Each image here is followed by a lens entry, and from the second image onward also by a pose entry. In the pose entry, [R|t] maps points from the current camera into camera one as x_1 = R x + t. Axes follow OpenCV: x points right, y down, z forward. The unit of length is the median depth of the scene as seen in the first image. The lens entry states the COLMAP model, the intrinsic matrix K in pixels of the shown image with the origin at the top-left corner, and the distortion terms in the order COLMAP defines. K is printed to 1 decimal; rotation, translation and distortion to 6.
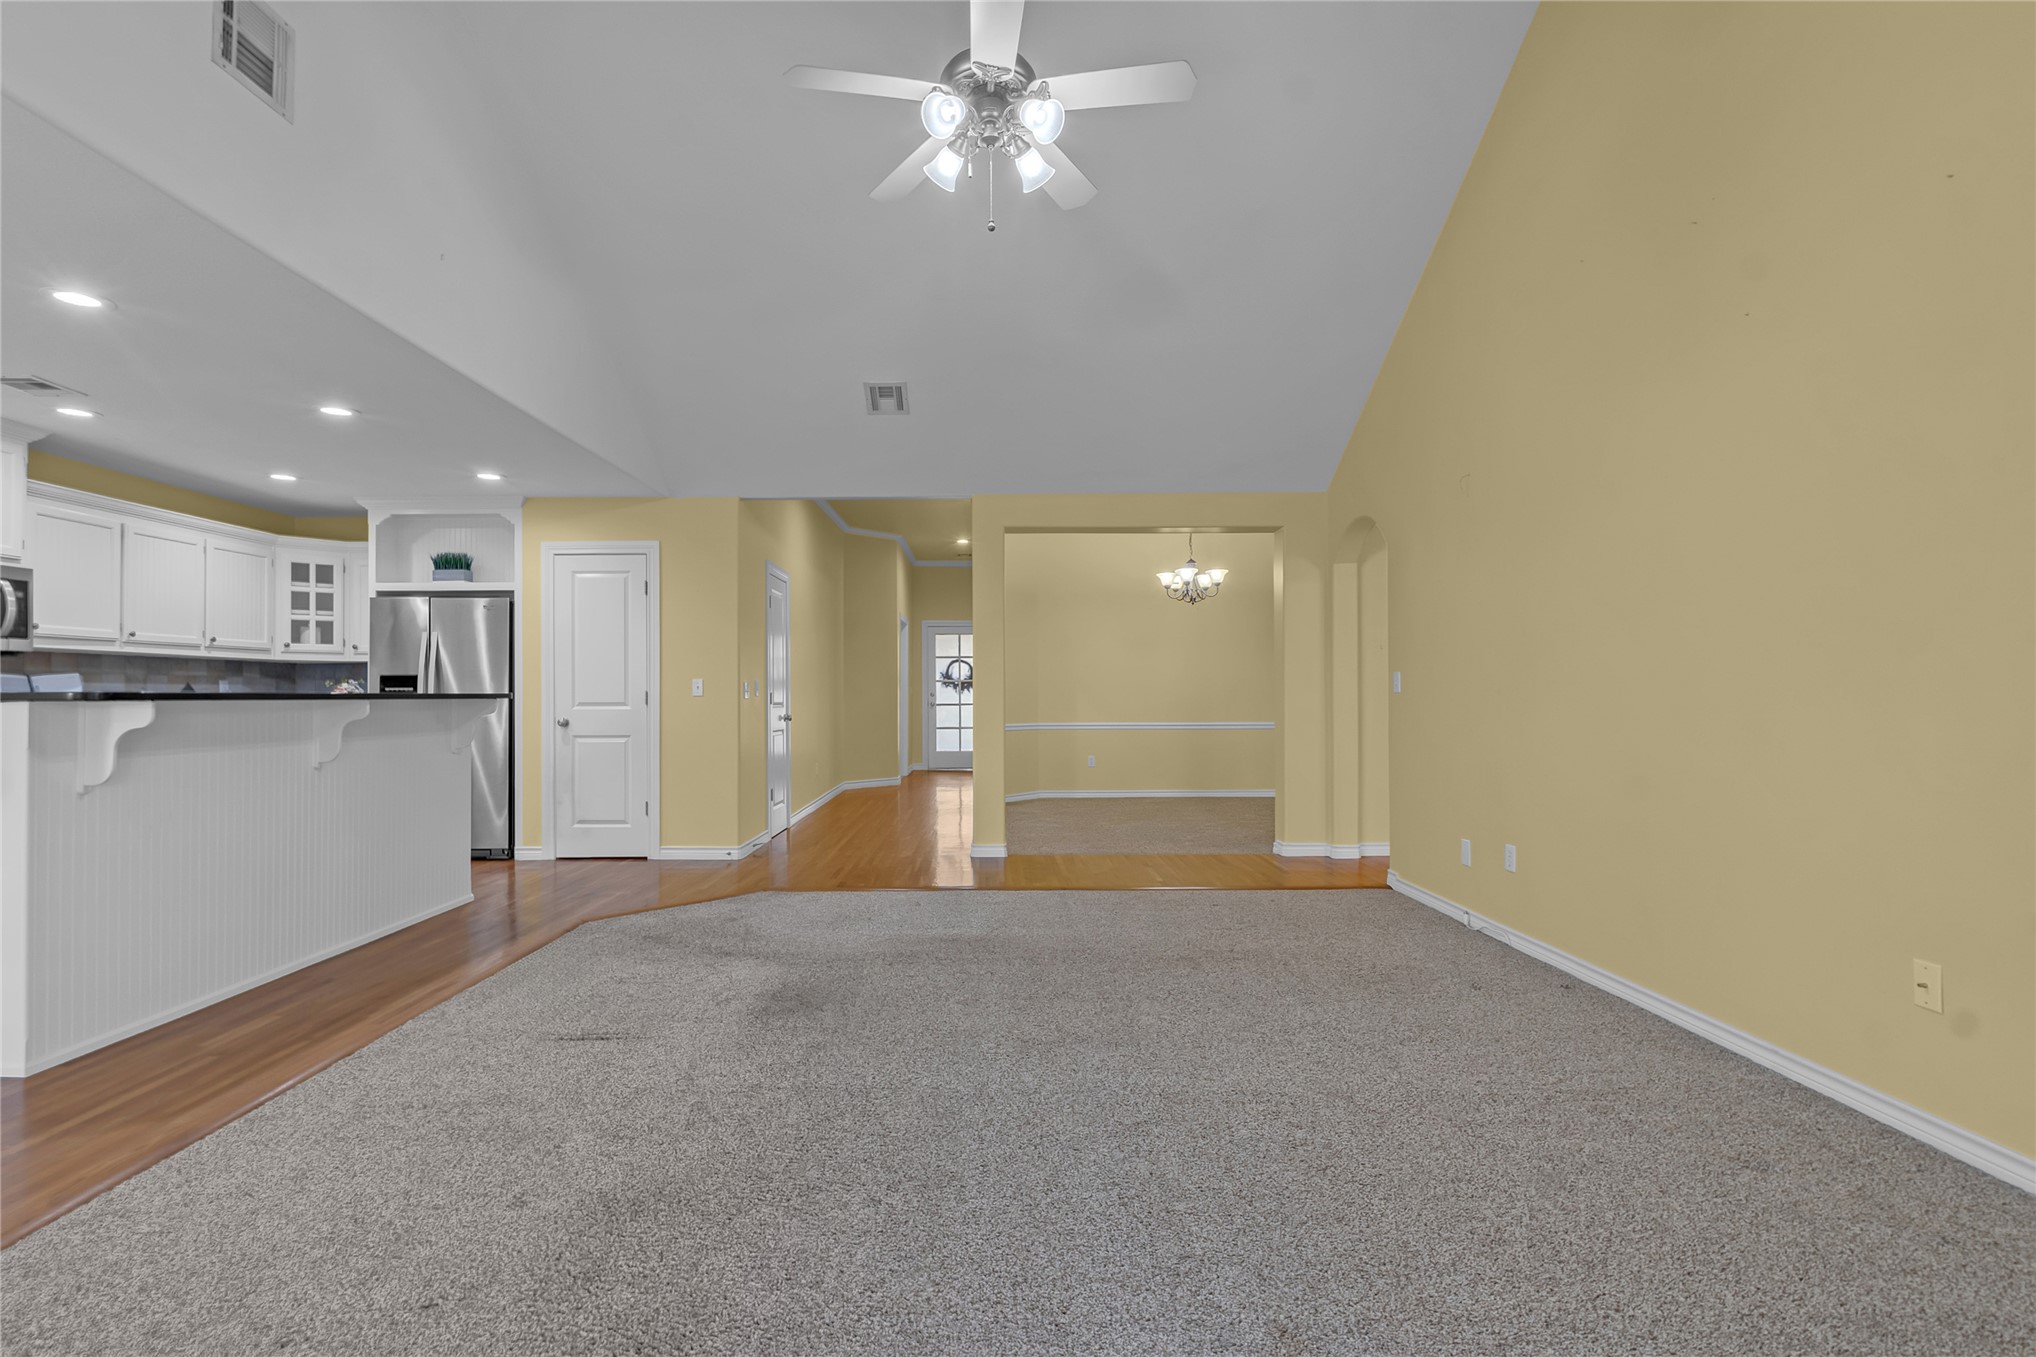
lens RADIAL K [[940.8, 0, 1005.2], [0, 940.8, 680.2], [0, 0, 1]] dist [-0.015616, 0.002037]
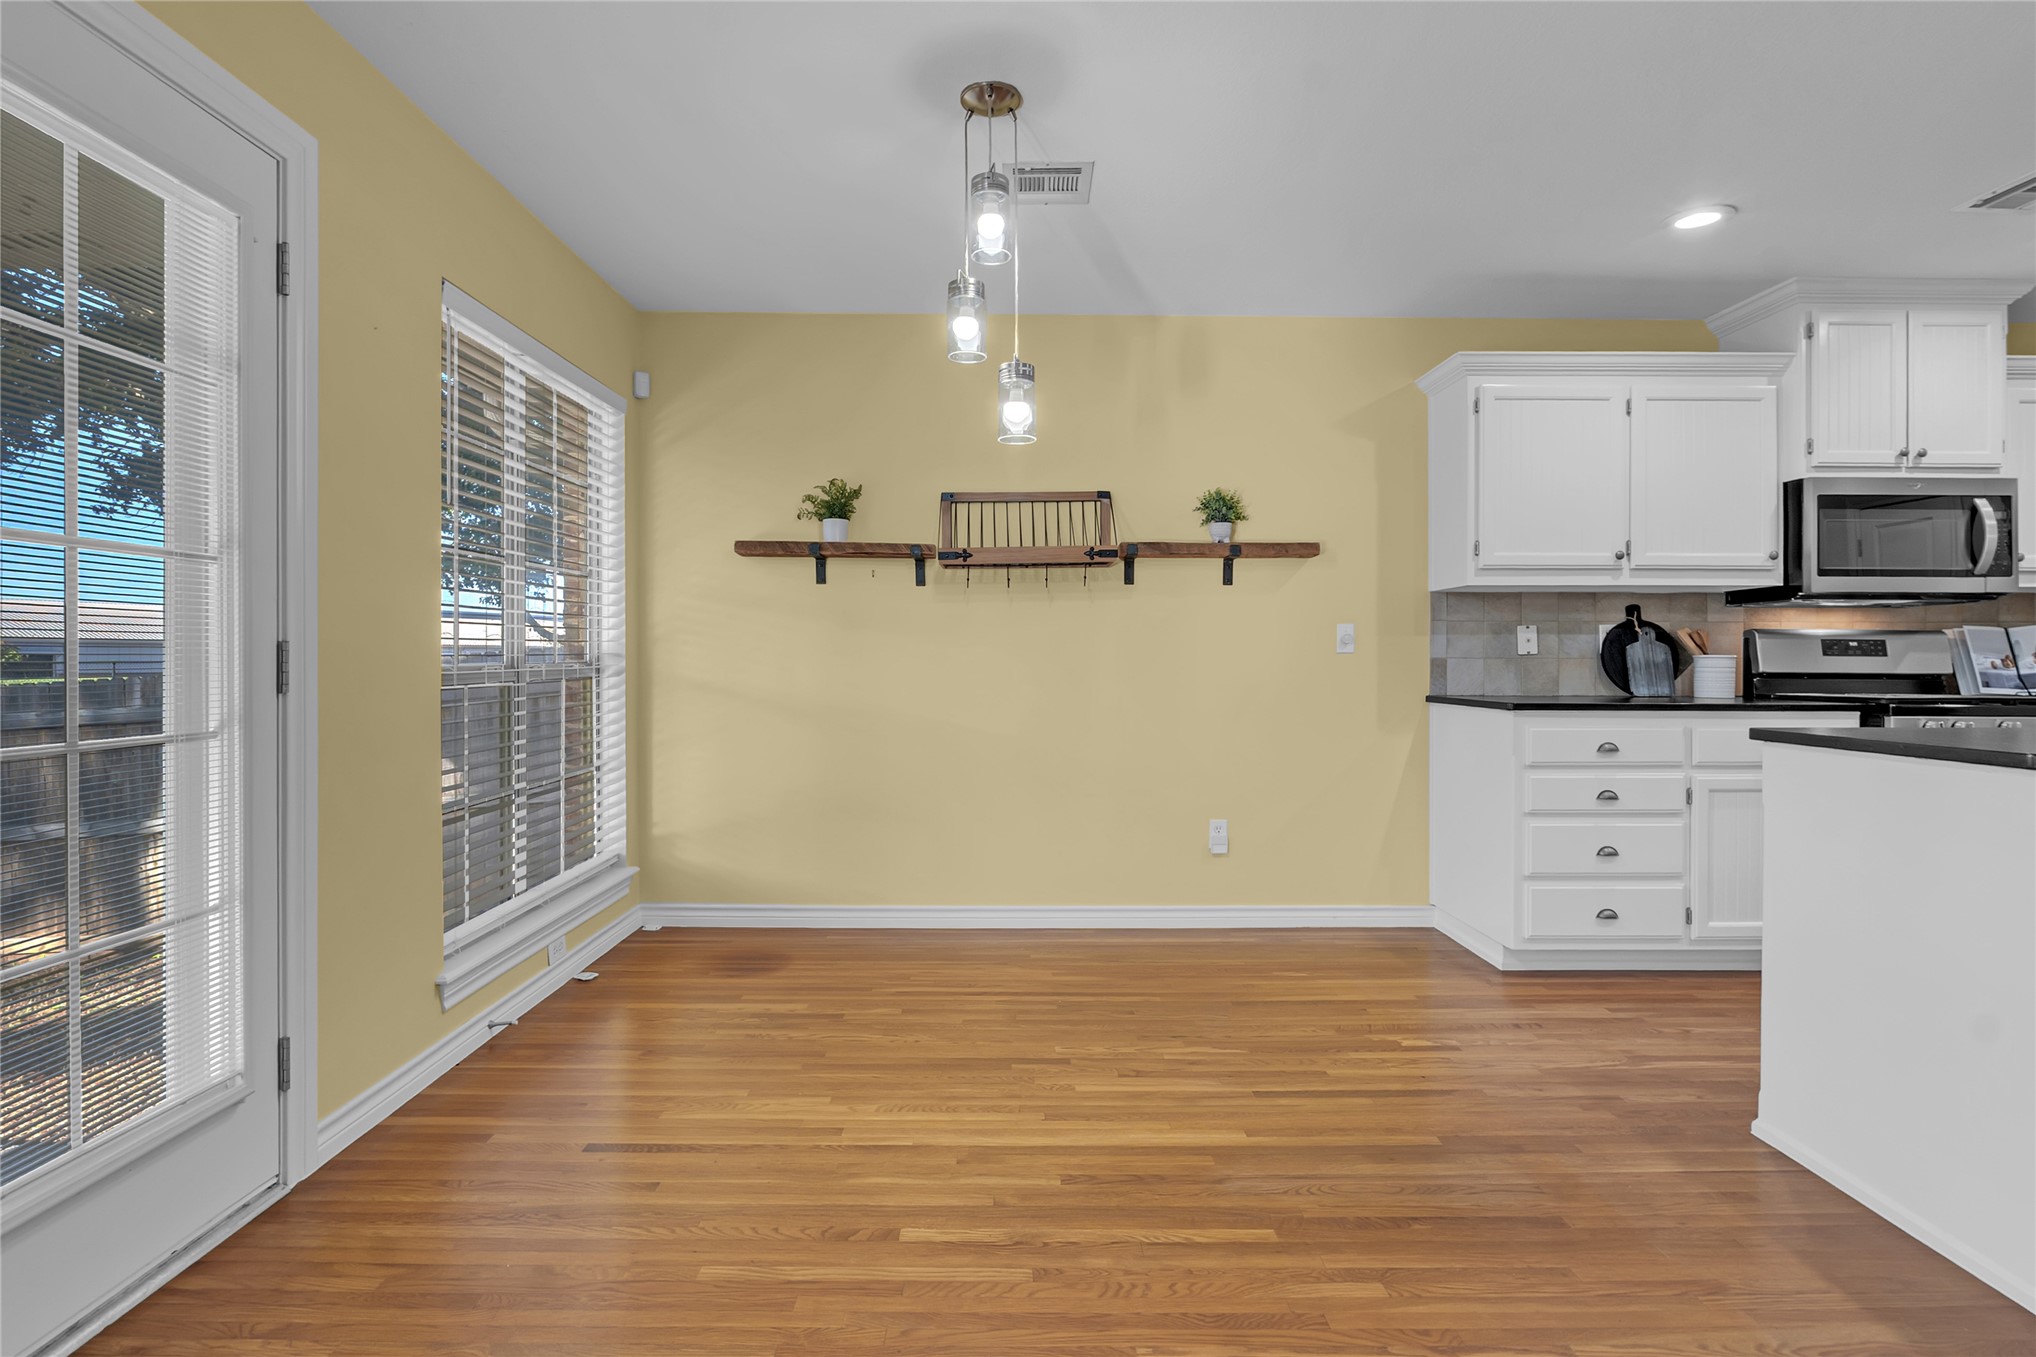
lens RADIAL K [[957.3, 0, 990.7], [0, 957.3, 668.8], [0, 0, 1]] dist [-0.012404, 0.002859]
pose [[-0.014413, 0.012251, -0.999821, -0.219991], [0.016295, 0.999795, 0.012015, 0.004633], [0.999763, -0.016119, -0.014610, 0.153703]]
